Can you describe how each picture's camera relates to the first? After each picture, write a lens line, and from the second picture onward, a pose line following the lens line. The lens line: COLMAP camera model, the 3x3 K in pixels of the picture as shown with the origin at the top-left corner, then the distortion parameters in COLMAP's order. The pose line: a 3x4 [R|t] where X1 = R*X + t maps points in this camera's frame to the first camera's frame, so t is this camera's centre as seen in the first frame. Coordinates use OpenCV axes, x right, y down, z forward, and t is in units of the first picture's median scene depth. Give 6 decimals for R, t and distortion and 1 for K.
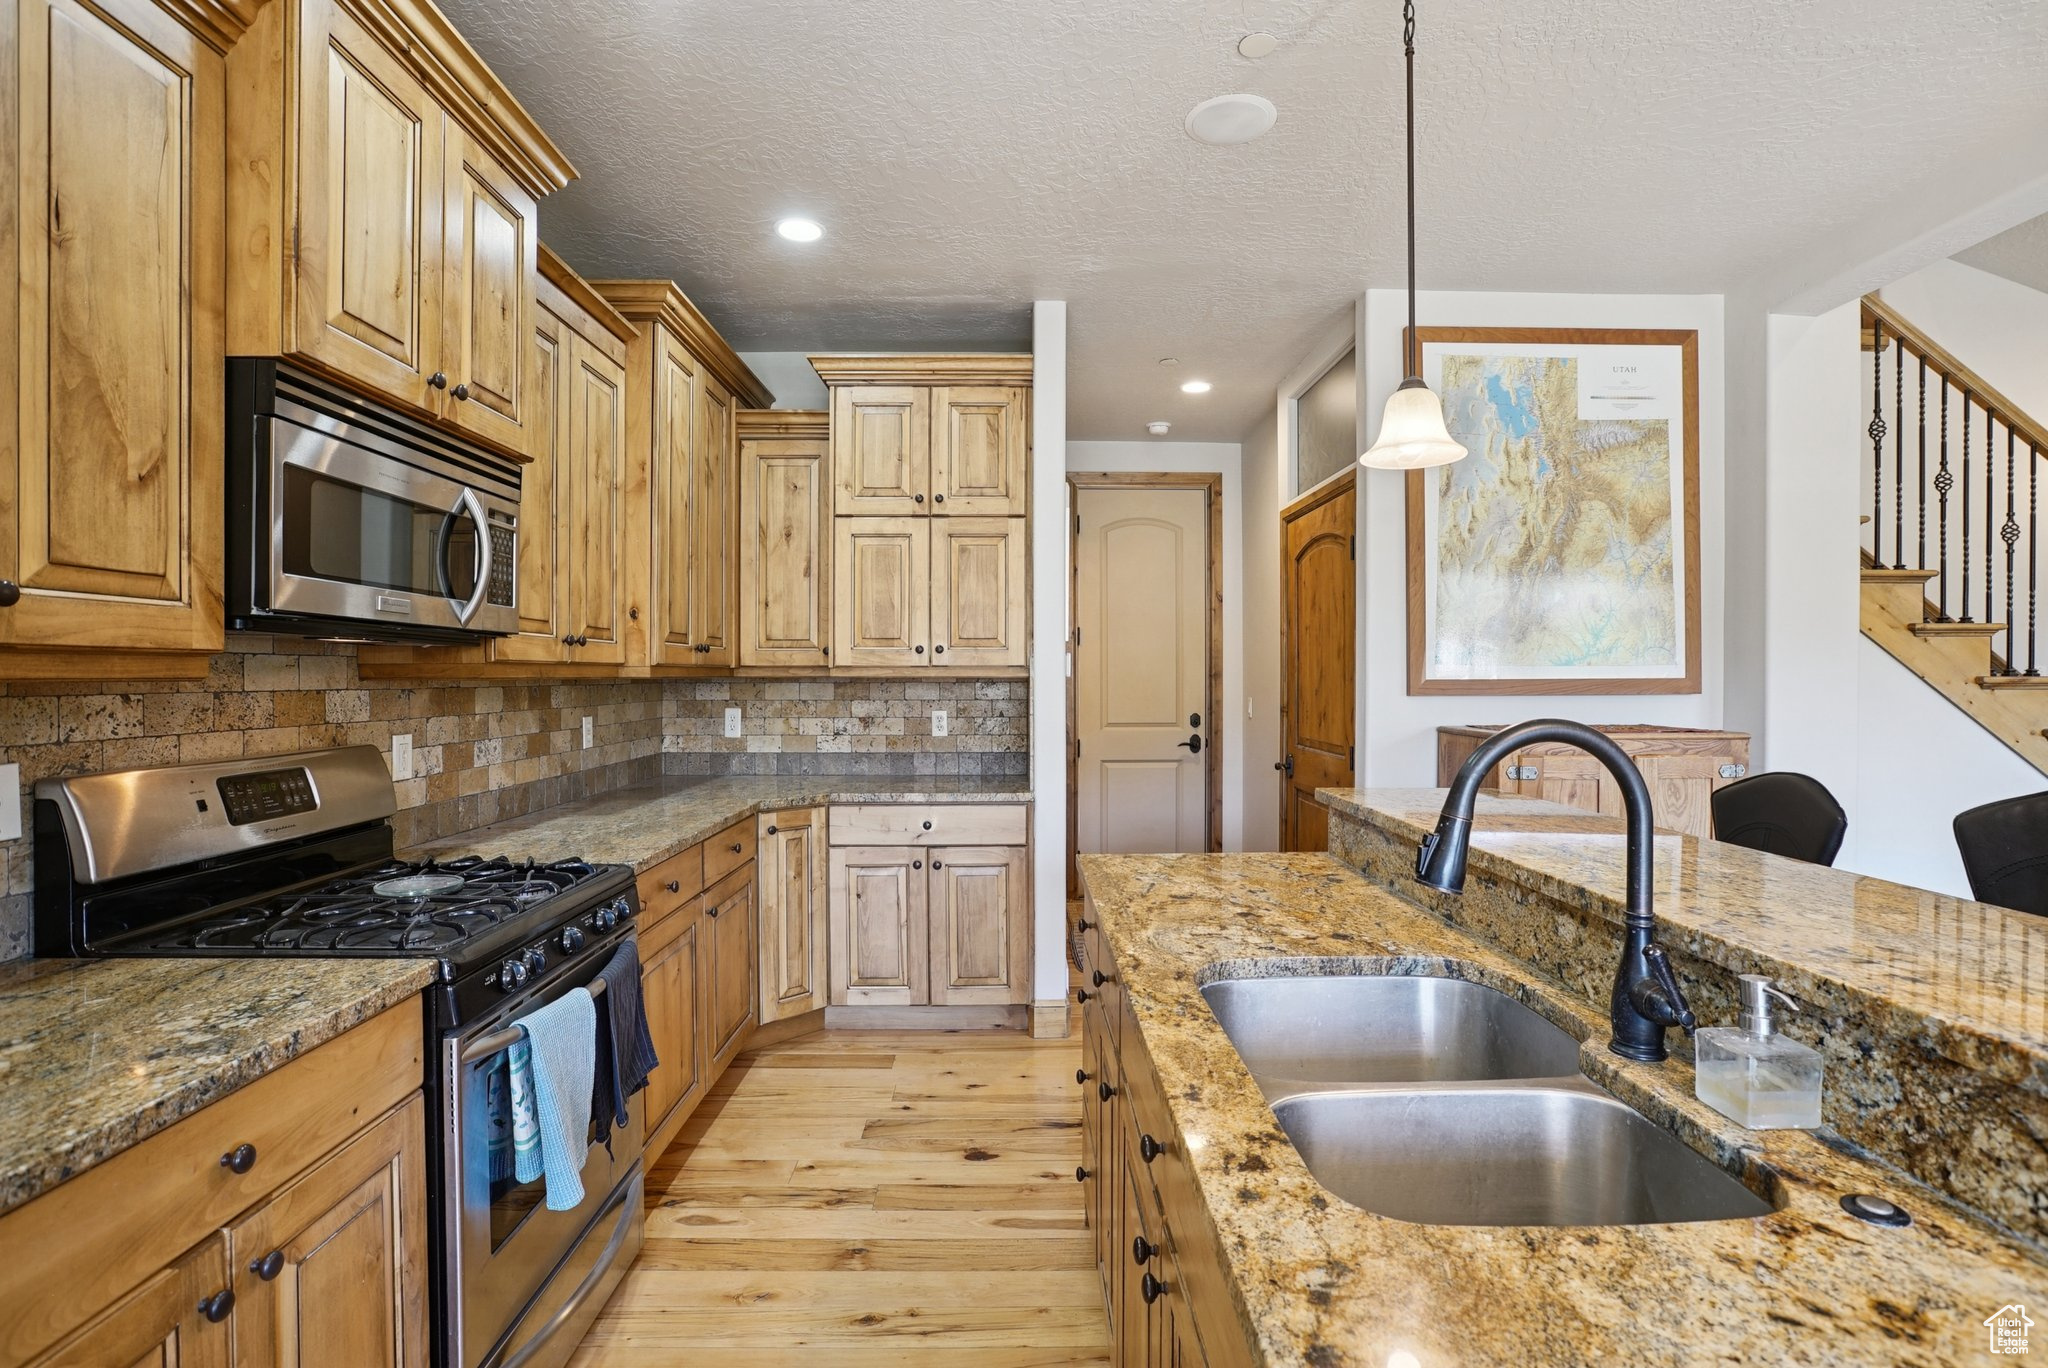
lens RADIAL K [[976.9, 0, 1019.5], [0, 976.9, 683.0], [0, 0, 1]] dist [-0.064527, 0.028551]
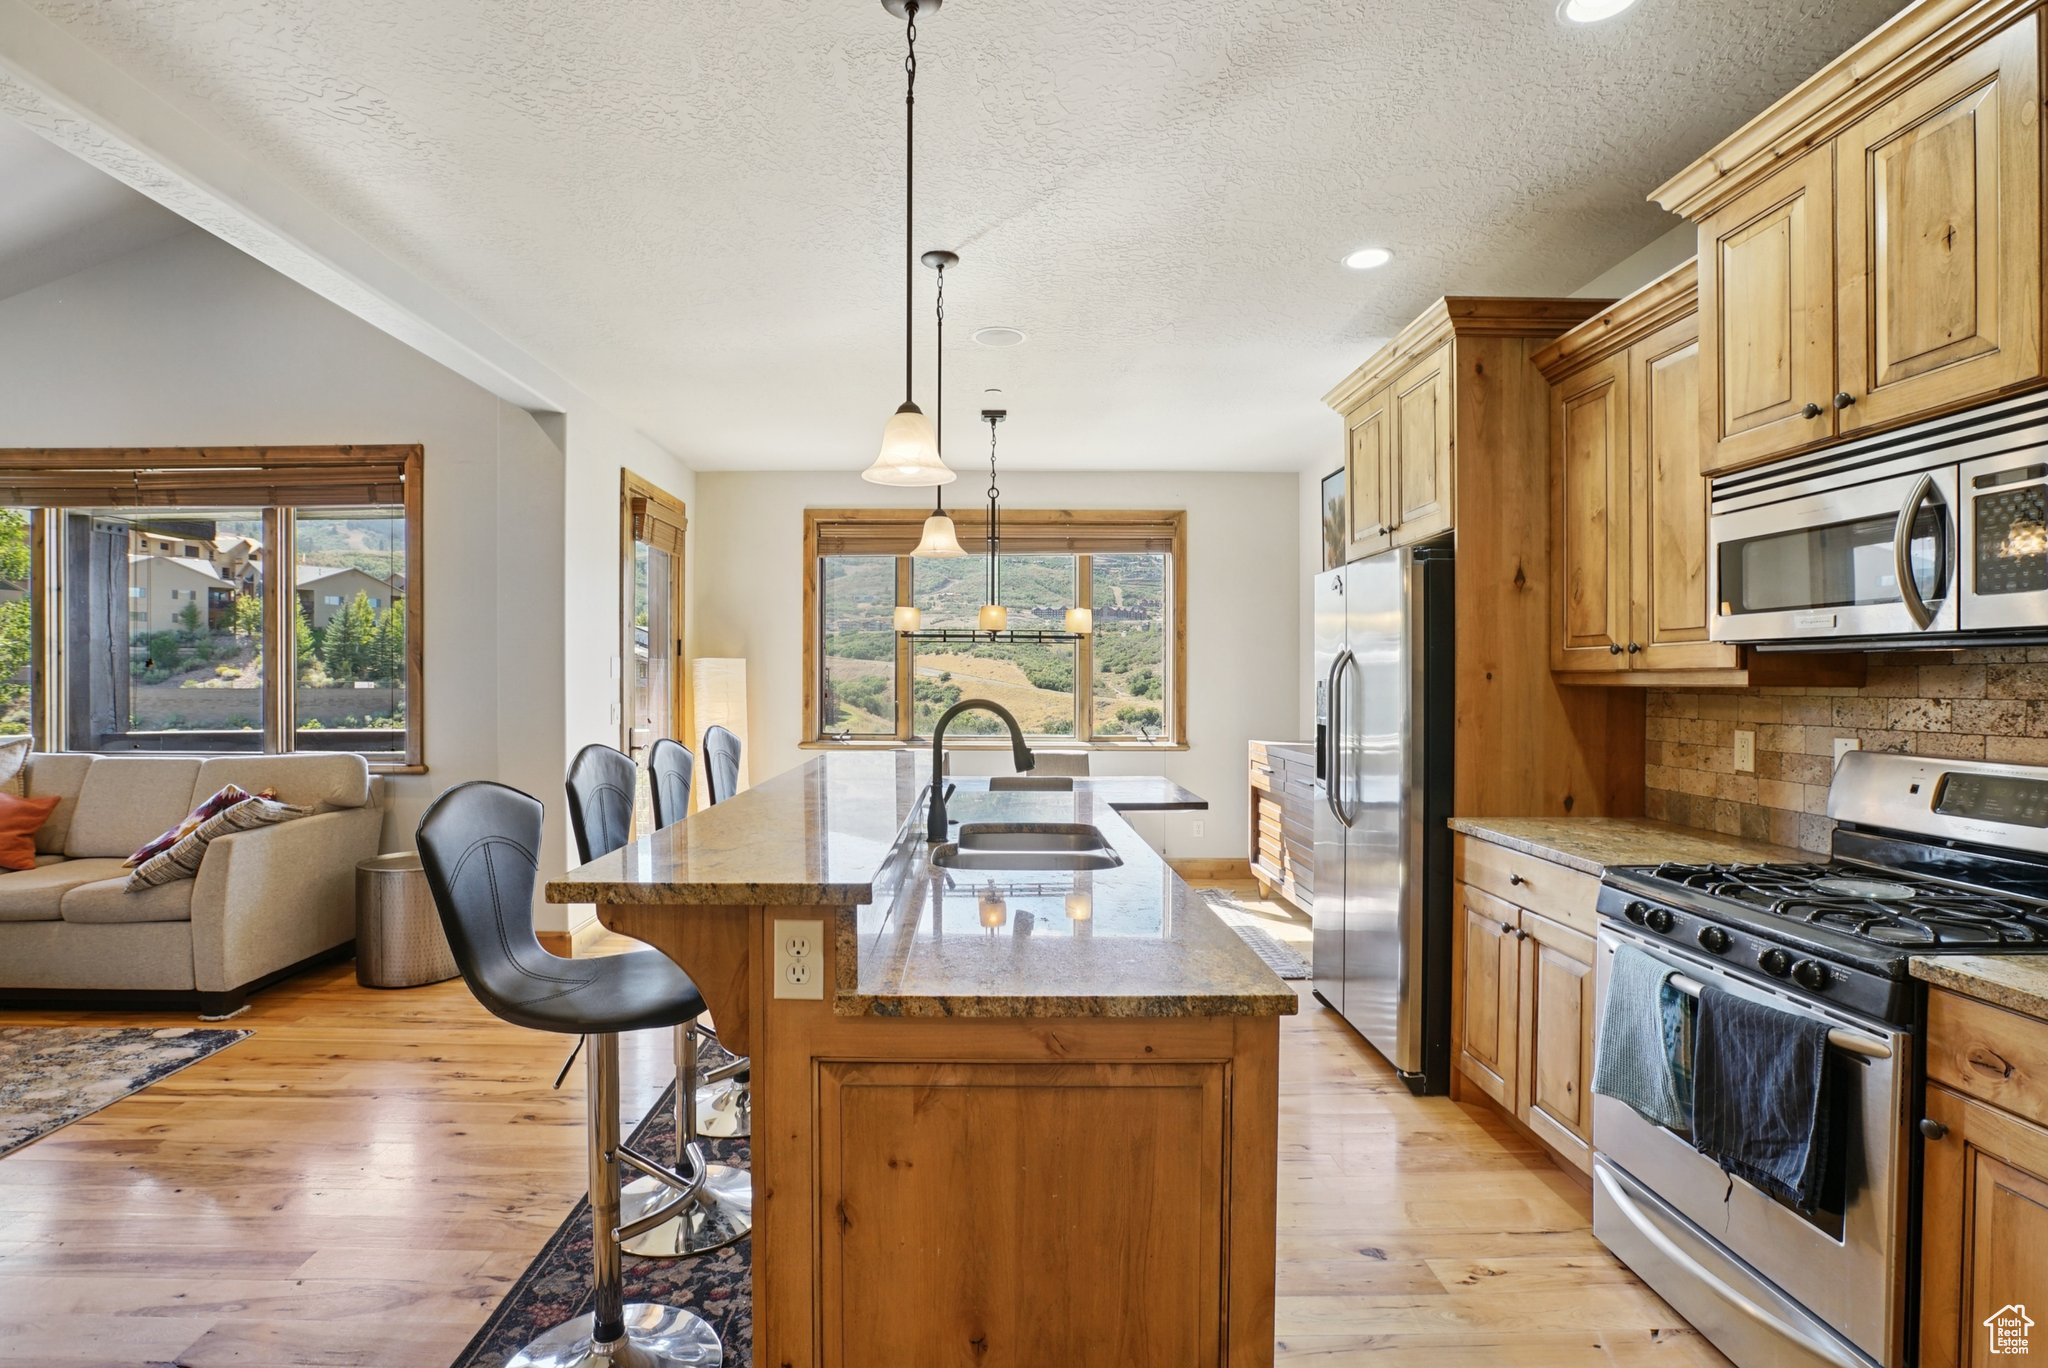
lens RADIAL K [[972.8, 0, 975.7], [0, 972.8, 683.3], [0, 0, 1]] dist [-0.056376, 0.018029]
pose [[-0.999867, -0.001852, 0.016193, 0.168053], [-0.001682, 0.999943, 0.010540, -0.009488], [-0.016212, 0.010512, -0.999813, 1.092389]]
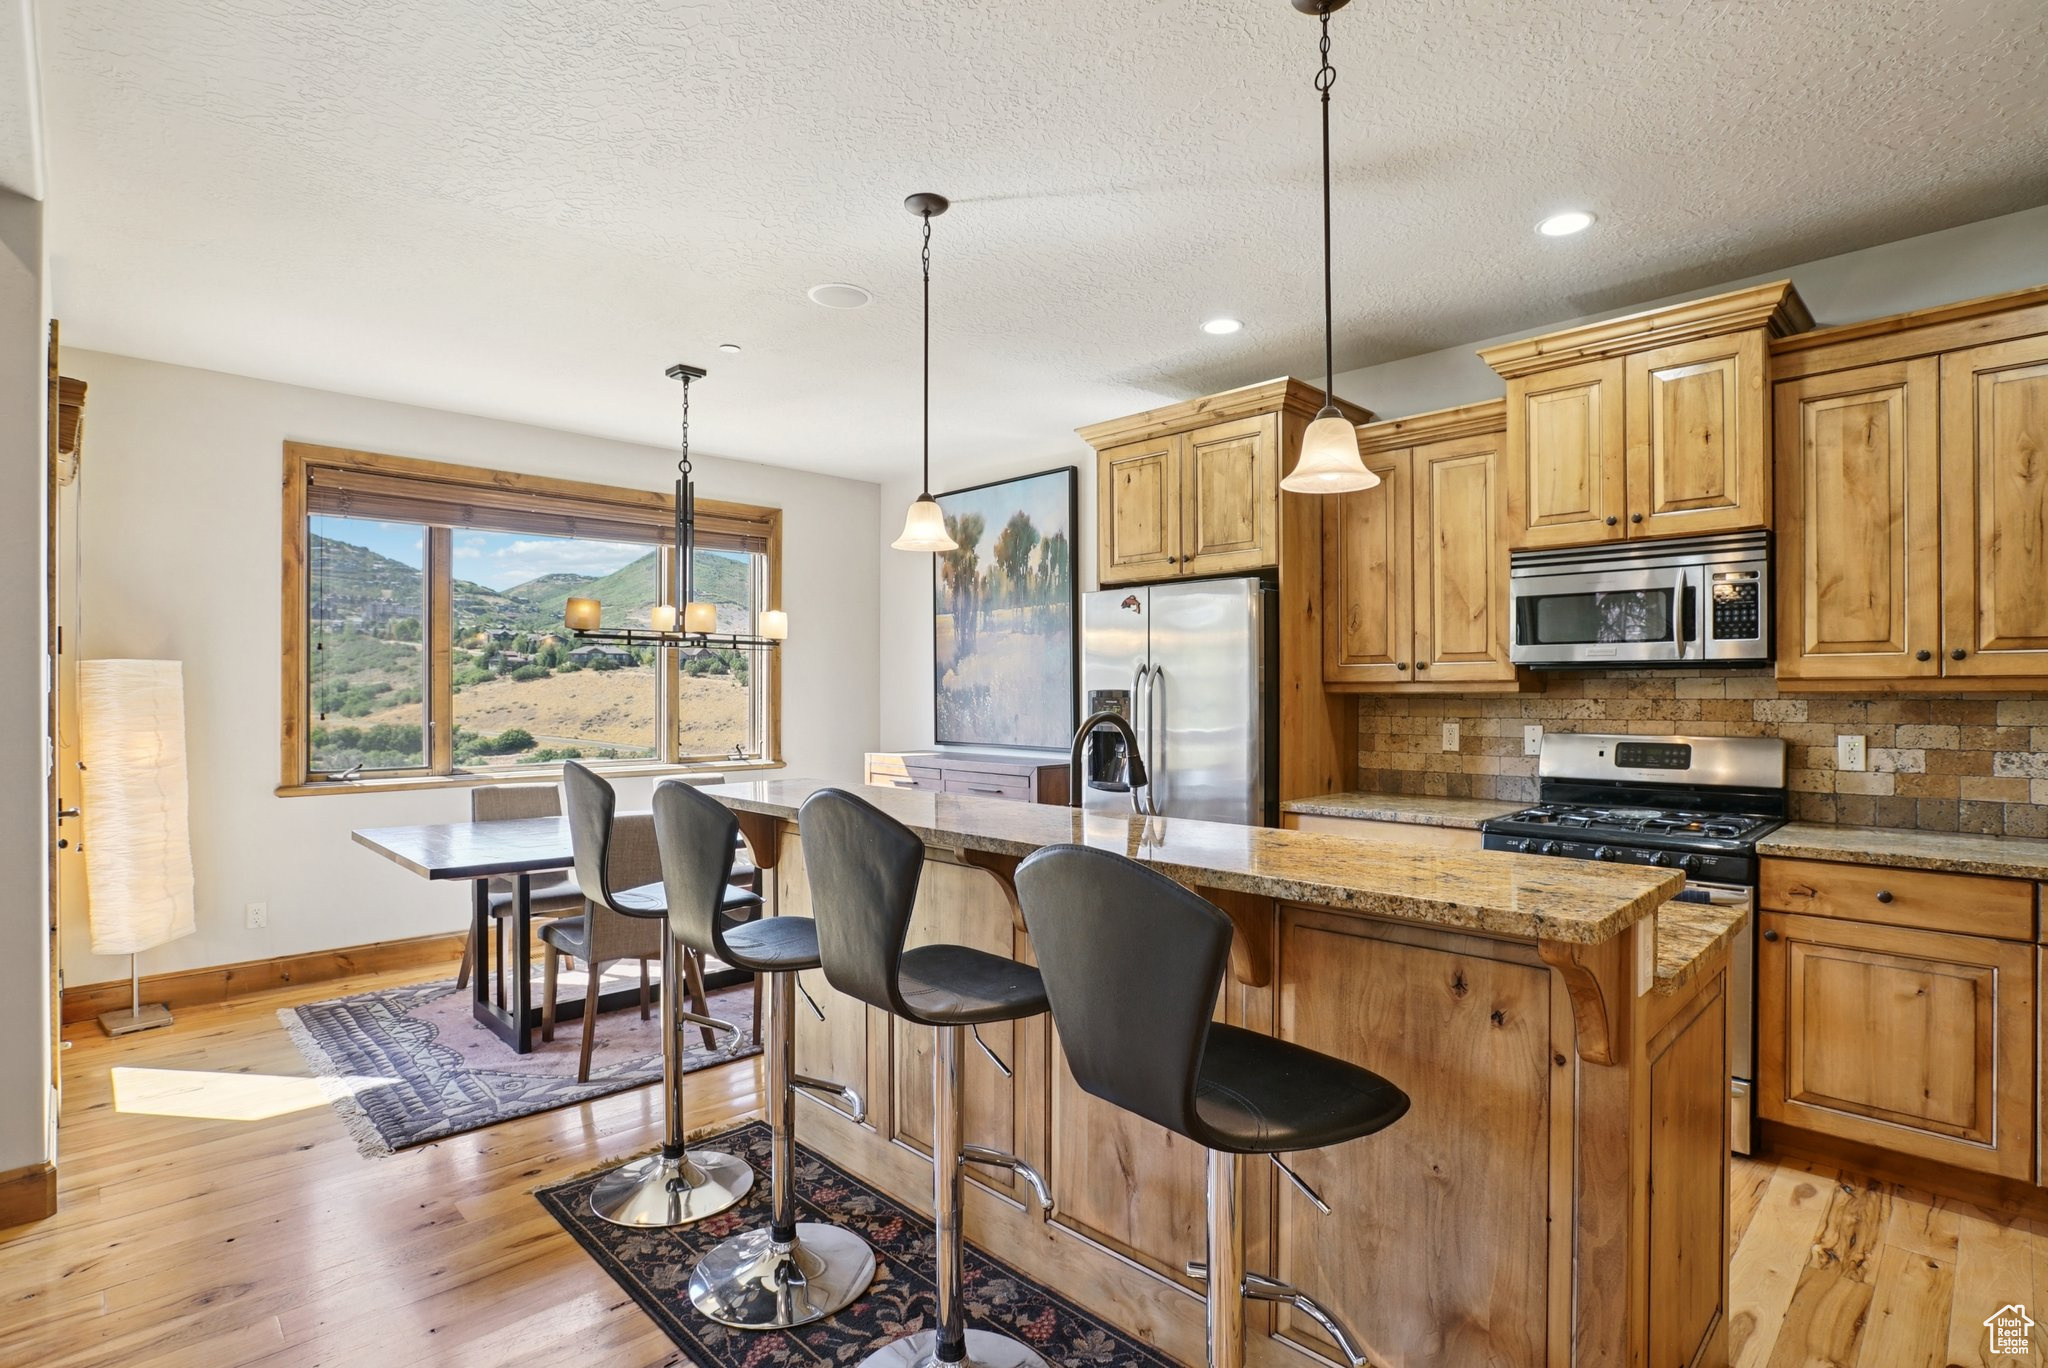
lens RADIAL K [[1006.2, 0, 1035.5], [0, 1006.2, 691.6], [0, 0, 1]] dist [-0.059486, 0.030695]
pose [[-0.713836, 0.003020, -0.700307, 0.737394], [-0.001554, 0.999981, 0.005897, -0.007740], [0.700312, 0.005297, -0.713818, 0.814129]]
